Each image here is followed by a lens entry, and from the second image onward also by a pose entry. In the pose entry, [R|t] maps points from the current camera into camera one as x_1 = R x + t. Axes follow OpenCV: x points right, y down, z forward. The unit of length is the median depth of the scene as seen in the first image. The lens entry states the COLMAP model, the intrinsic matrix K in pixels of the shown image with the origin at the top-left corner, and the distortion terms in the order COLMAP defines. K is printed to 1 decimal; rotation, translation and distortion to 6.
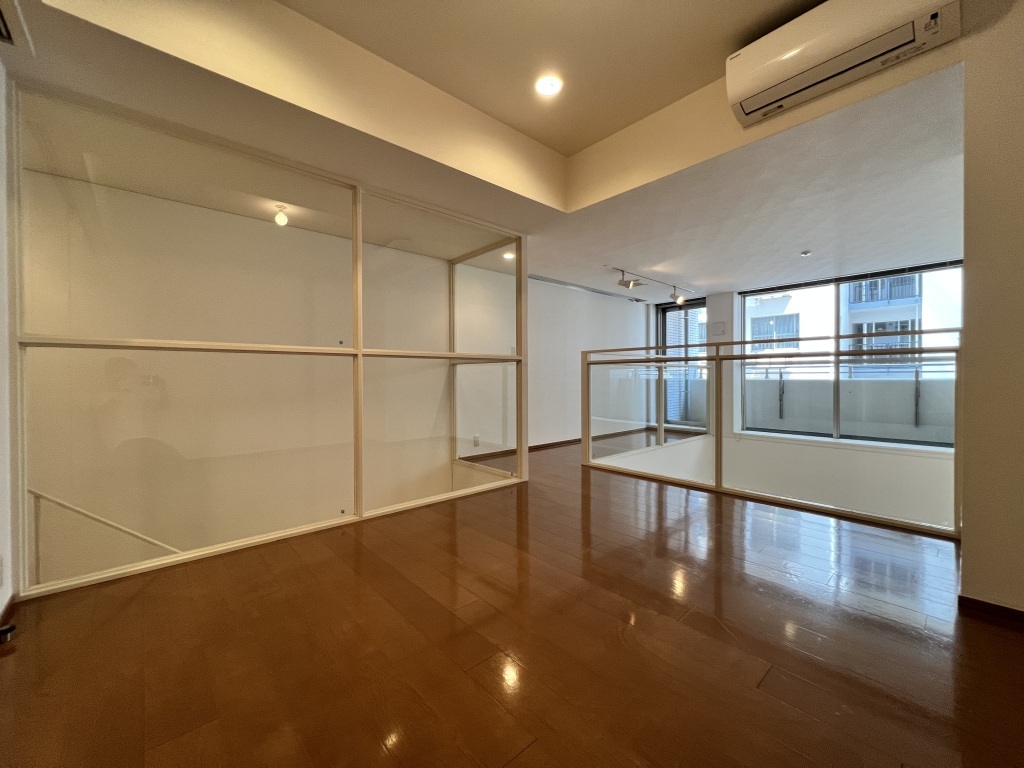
lens RADIAL K [[411.9, 0, 509.7], [0, 411.9, 381.2], [0, 0, 1]] dist [-0.001193, 0.001261]
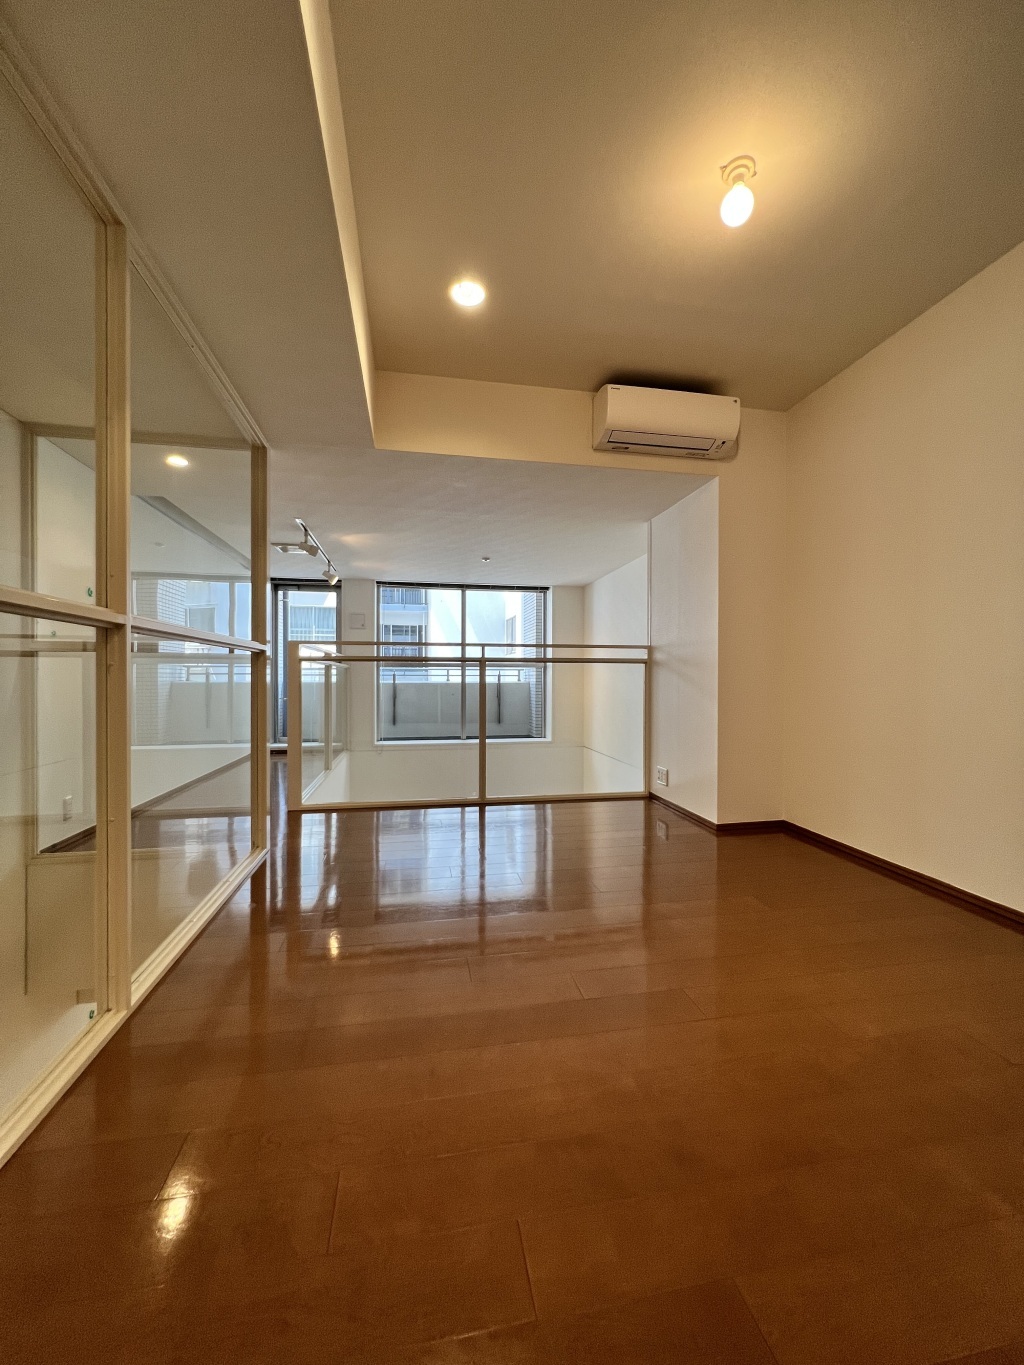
lens RADIAL K [[549.0, 0, 515.7], [0, 549.0, 680.7], [0, 0, 1]] dist [-0.001193, 0.001261]
pose [[0.519564, 0.000700, 0.854431, -0.371666], [0.005041, 0.999980, -0.003884, -0.001936], [-0.854417, 0.006325, 0.519550, 0.210320]]
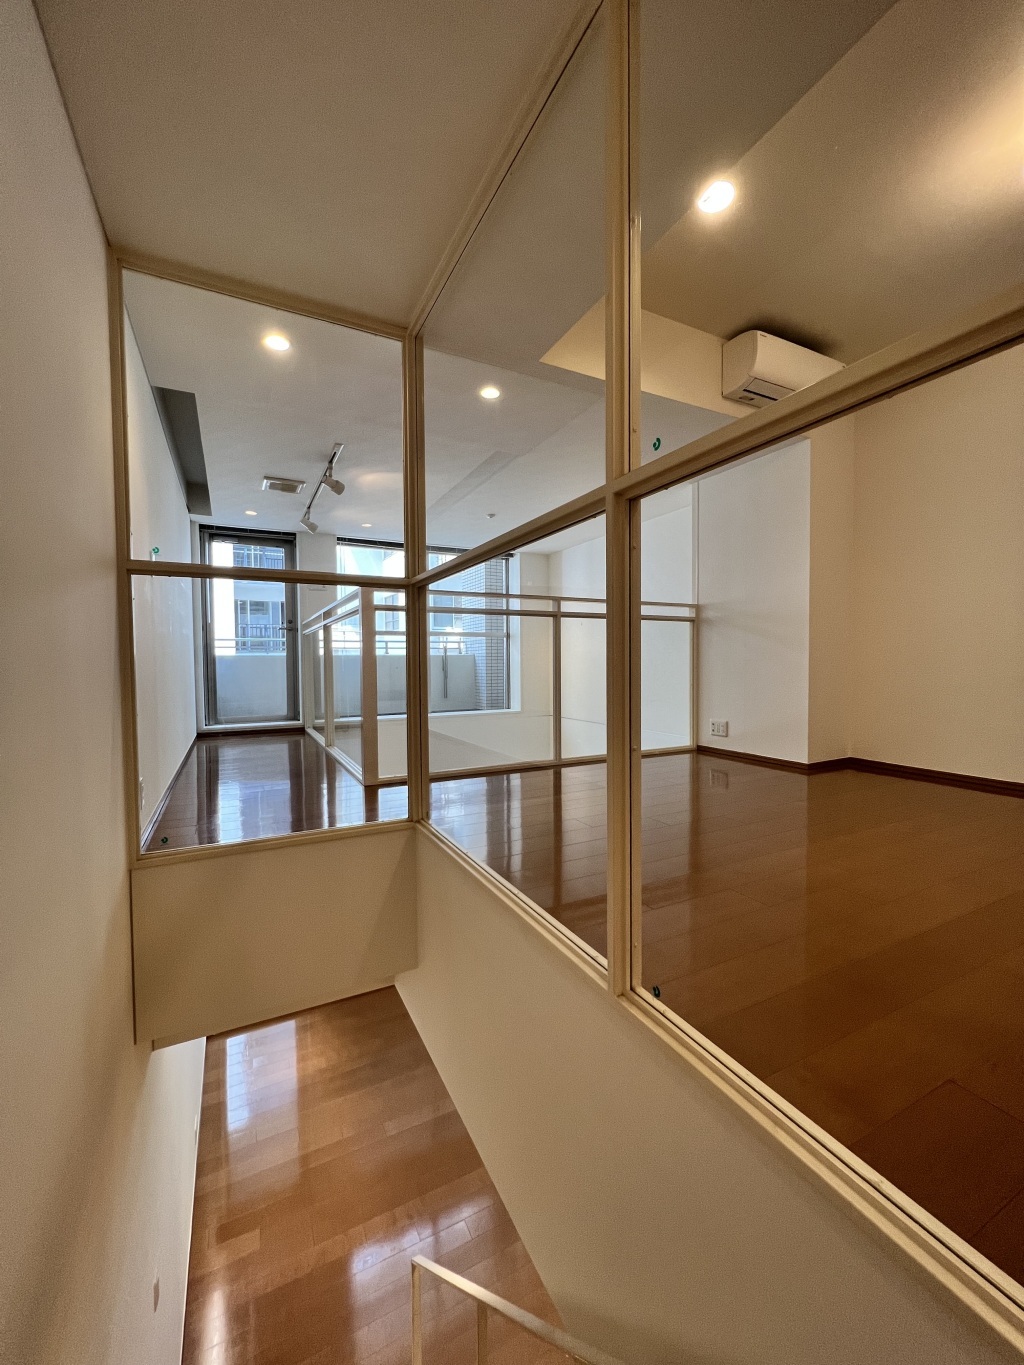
lens RADIAL K [[545.4, 0, 512.0], [0, 545.4, 682.5], [0, 0, 1]] dist [-0.002117, 0.000276]
pose [[0.250178, -0.035909, 0.967534, -0.473472], [0.019194, 0.999300, 0.032125, 0.036398], [-0.968009, 0.010534, 0.250692, 0.575551]]
